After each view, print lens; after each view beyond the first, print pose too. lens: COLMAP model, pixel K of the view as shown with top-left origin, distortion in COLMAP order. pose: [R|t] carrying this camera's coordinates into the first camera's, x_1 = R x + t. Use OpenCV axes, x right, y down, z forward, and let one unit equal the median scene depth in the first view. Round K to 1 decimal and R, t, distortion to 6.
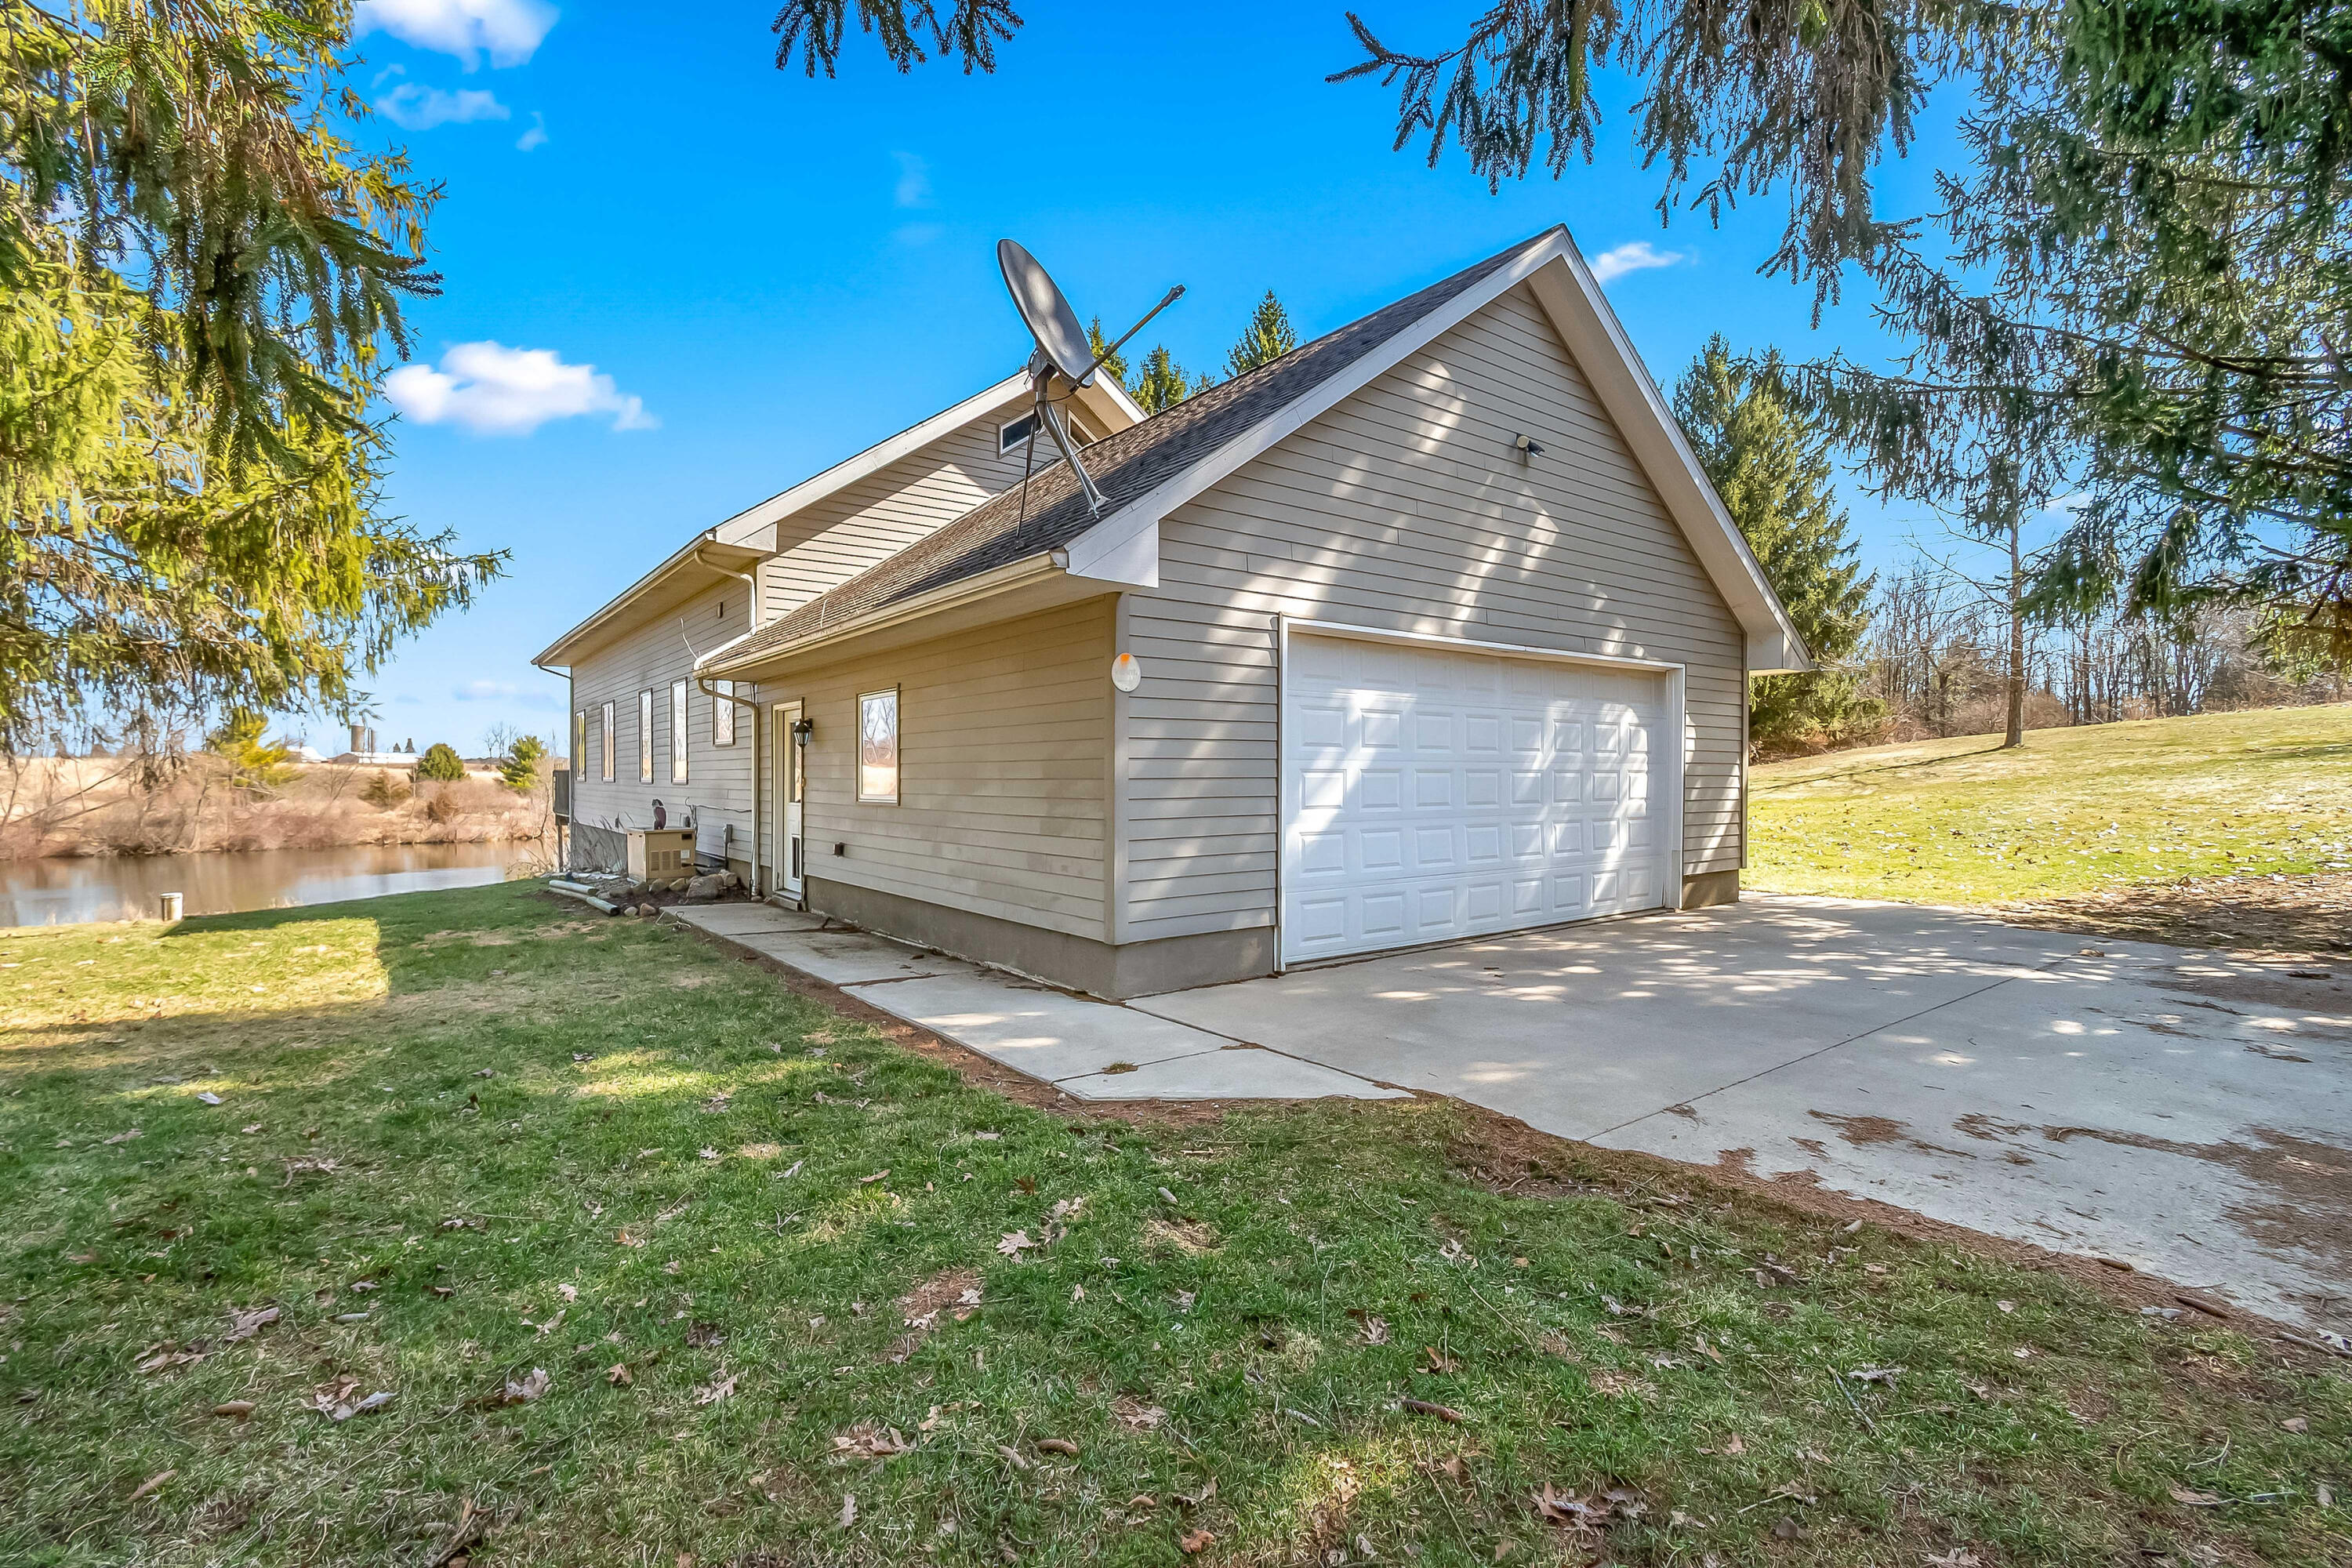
lens RADIAL K [[1054.2, 0, 1152.9], [0, 1054.2, 784.0], [0, 0, 1]] dist [0.010643, -0.004730]
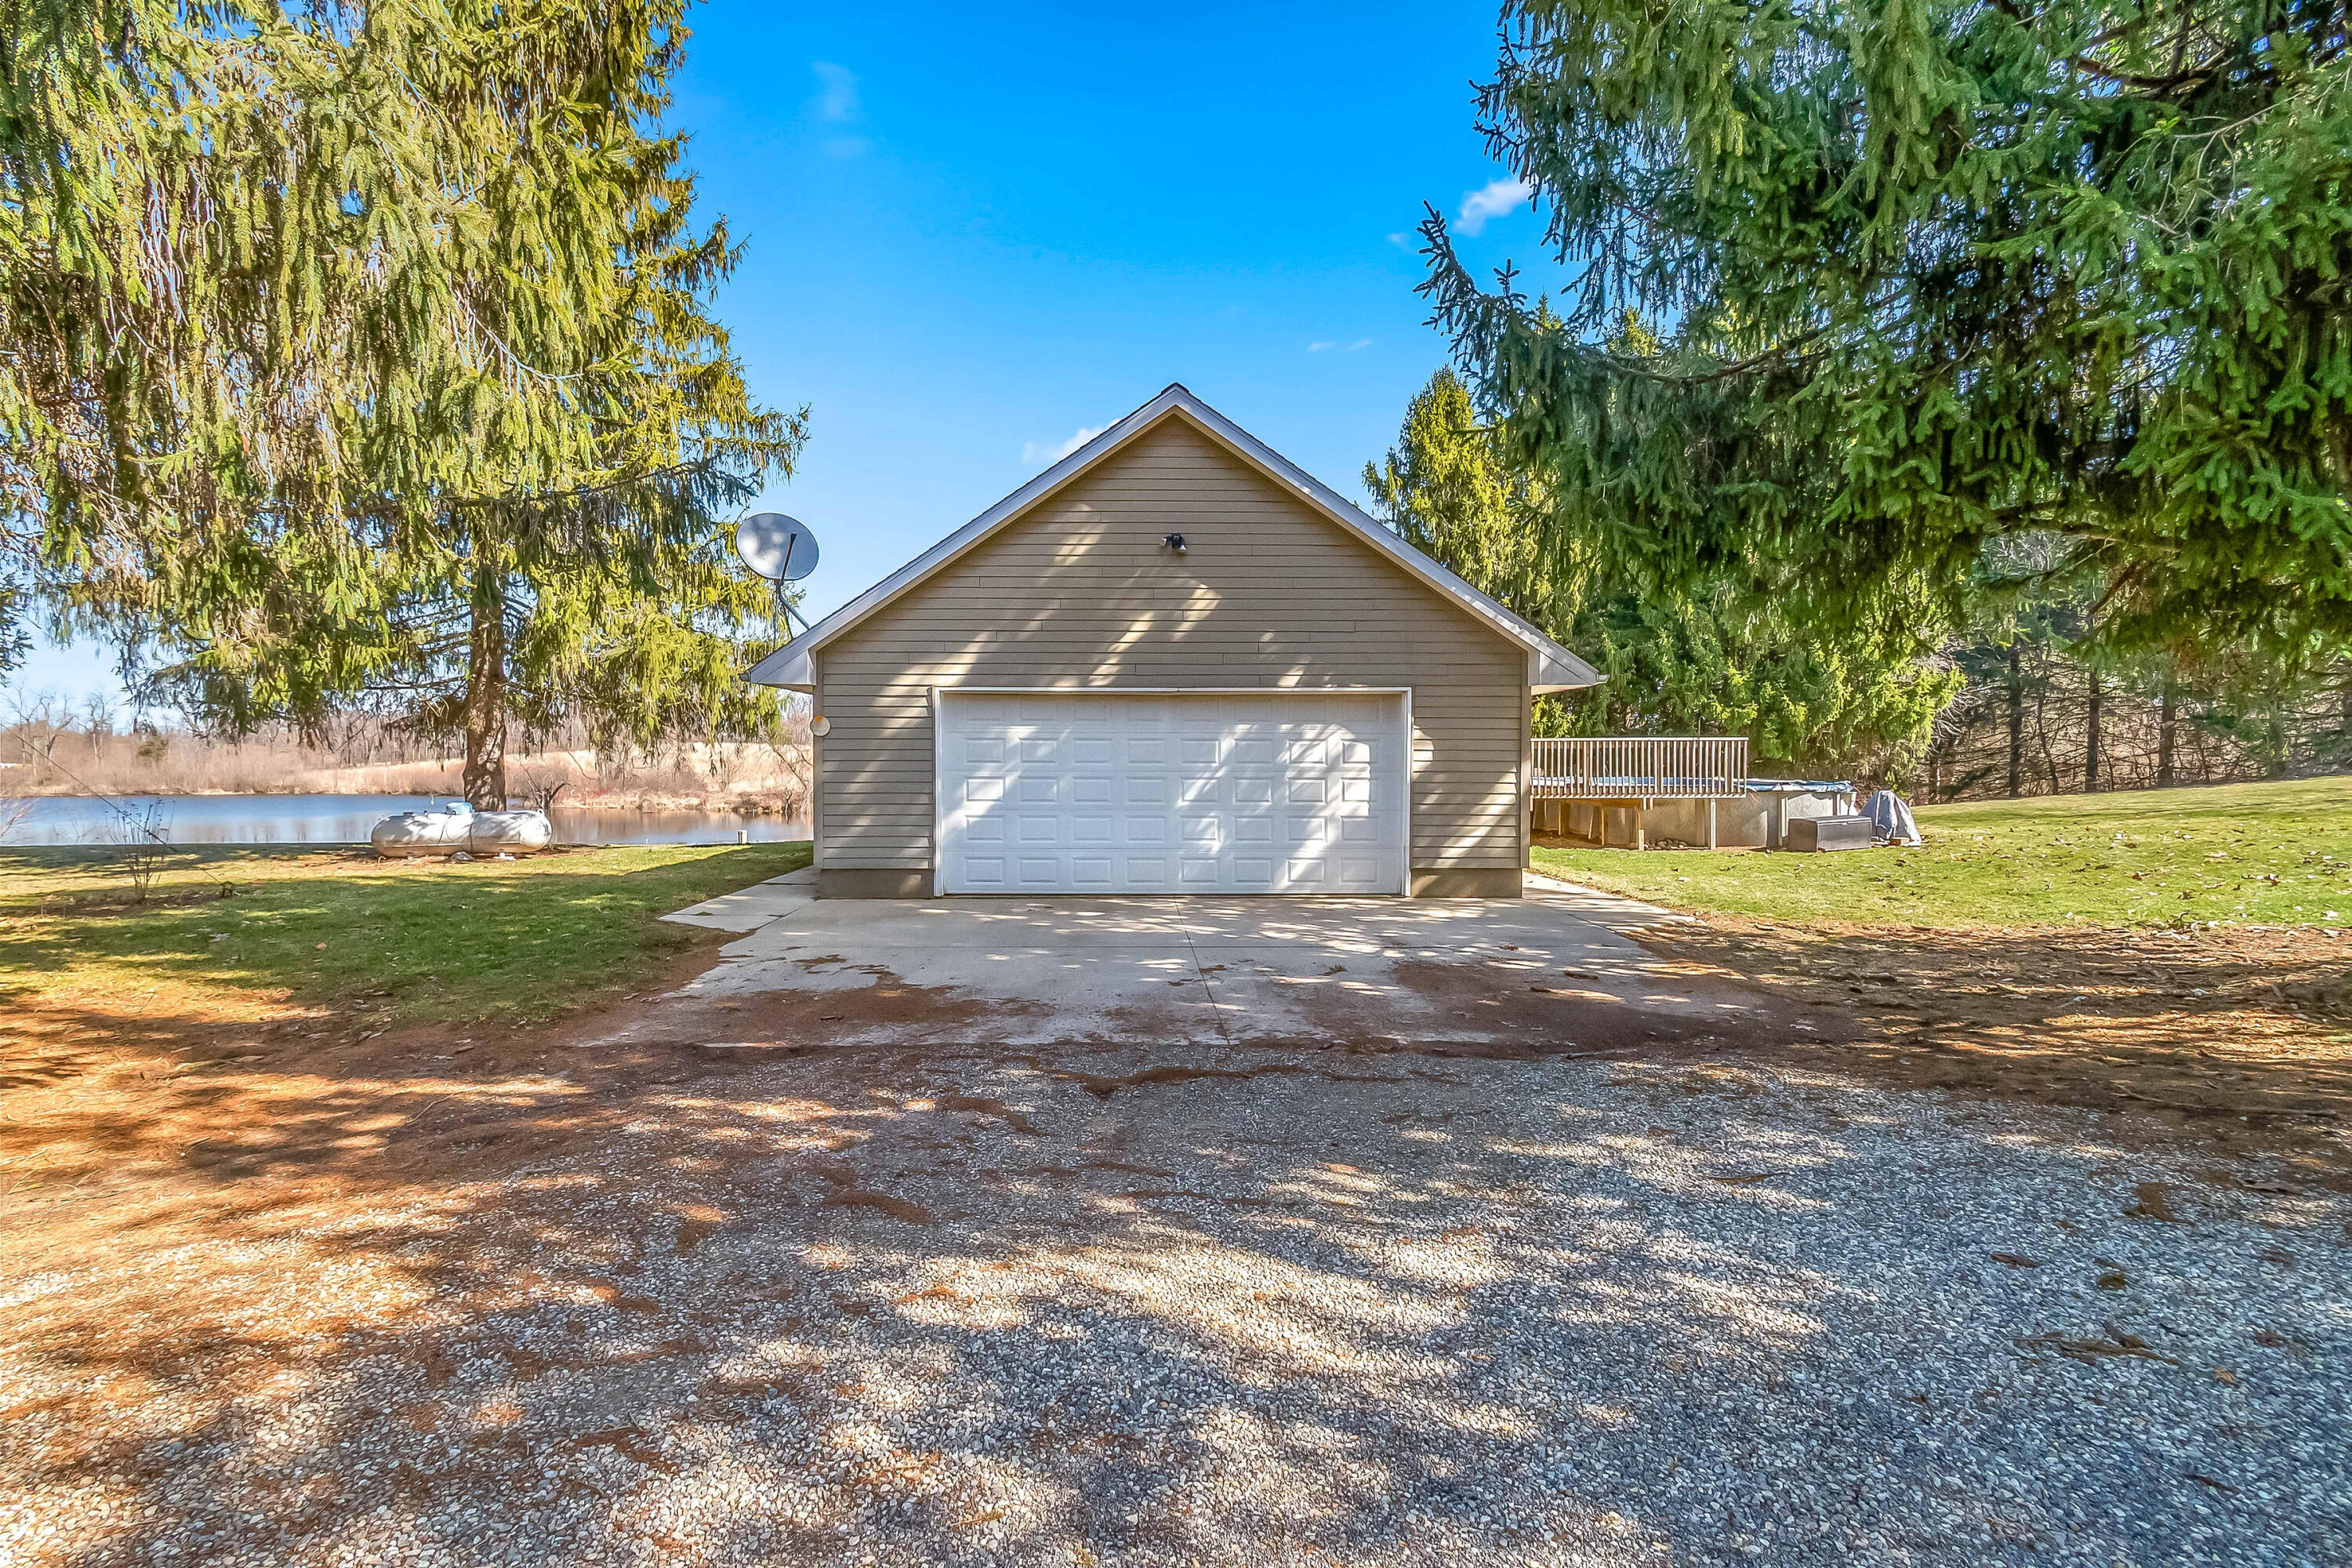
lens RADIAL K [[1054.2, 0, 1136.3], [0, 1054.2, 783.0], [0, 0, 1]] dist [0.010643, -0.004730]
pose [[0.804001, 0.018500, -0.594340, 1.199636], [-0.008696, 0.999775, 0.019357, -0.034847], [0.594564, -0.010394, 0.803981, -0.143357]]
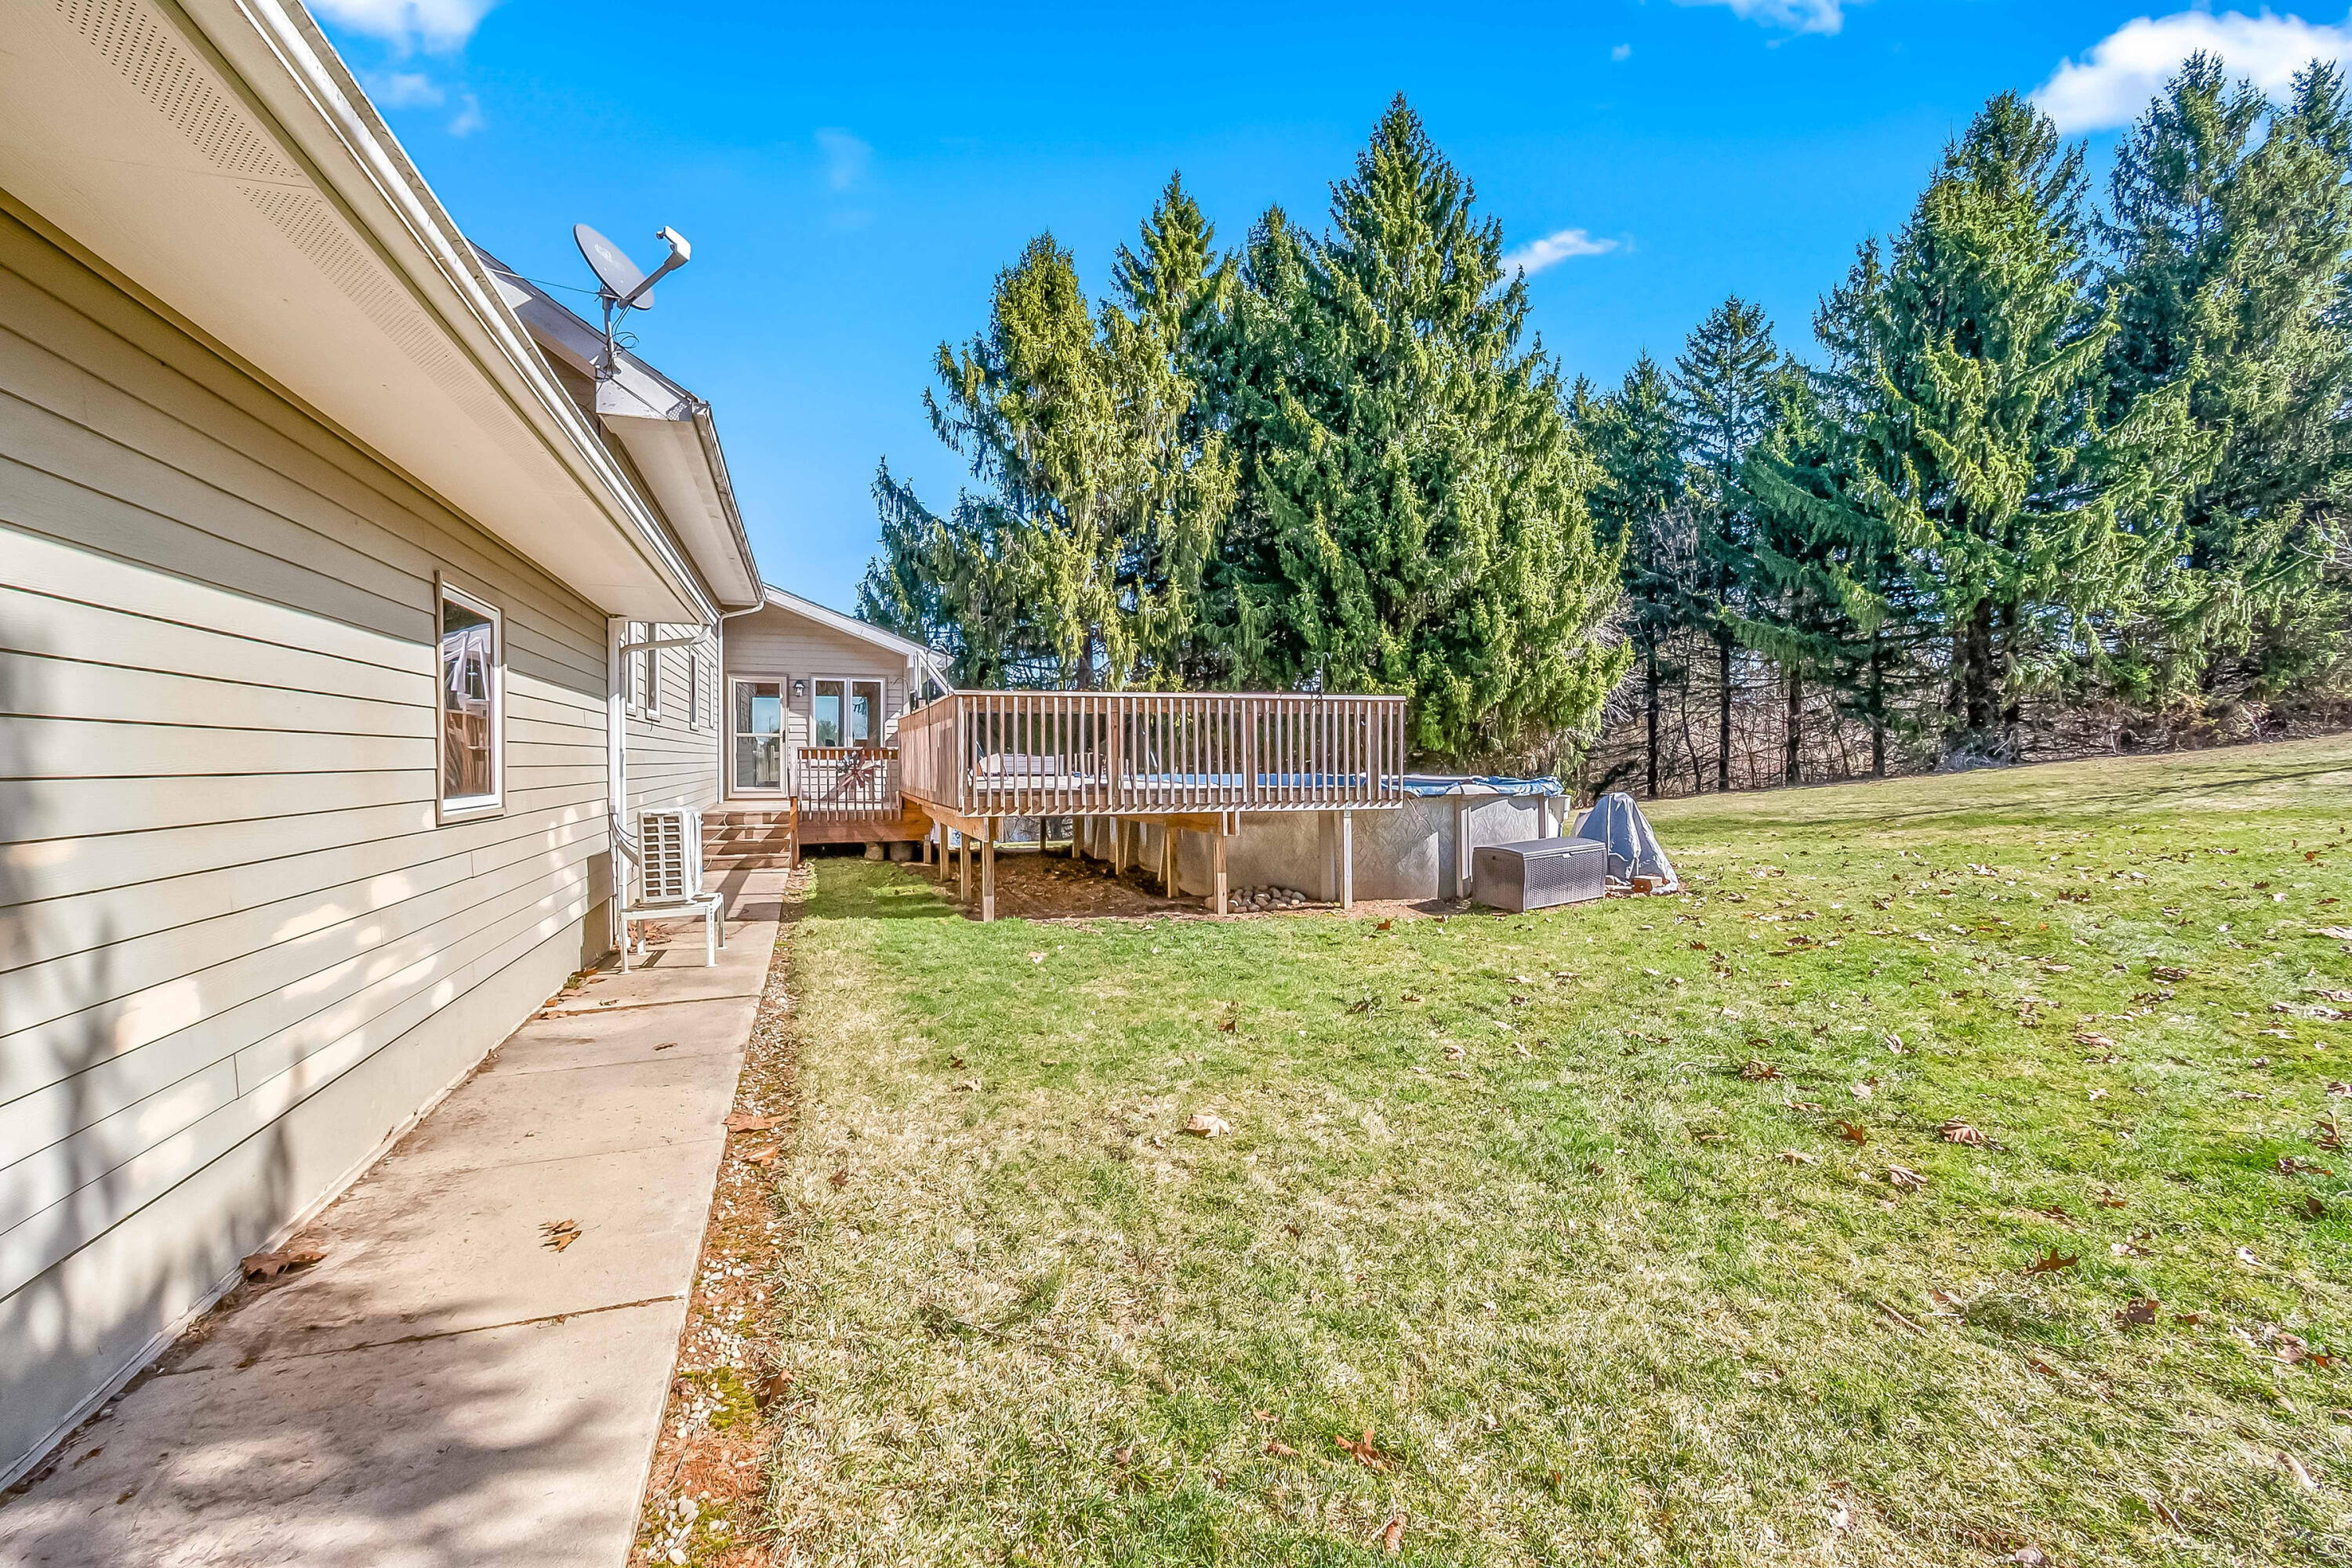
lens RADIAL K [[1054.2, 0, 1173.3], [0, 1054.2, 778.4], [0, 0, 1]] dist [0.010643, -0.004730]
pose [[0.946435, 0.008732, -0.322777, 1.035946], [-0.005750, 0.999932, 0.010192, -0.014714], [0.322844, -0.007790, 0.946420, 1.310373]]
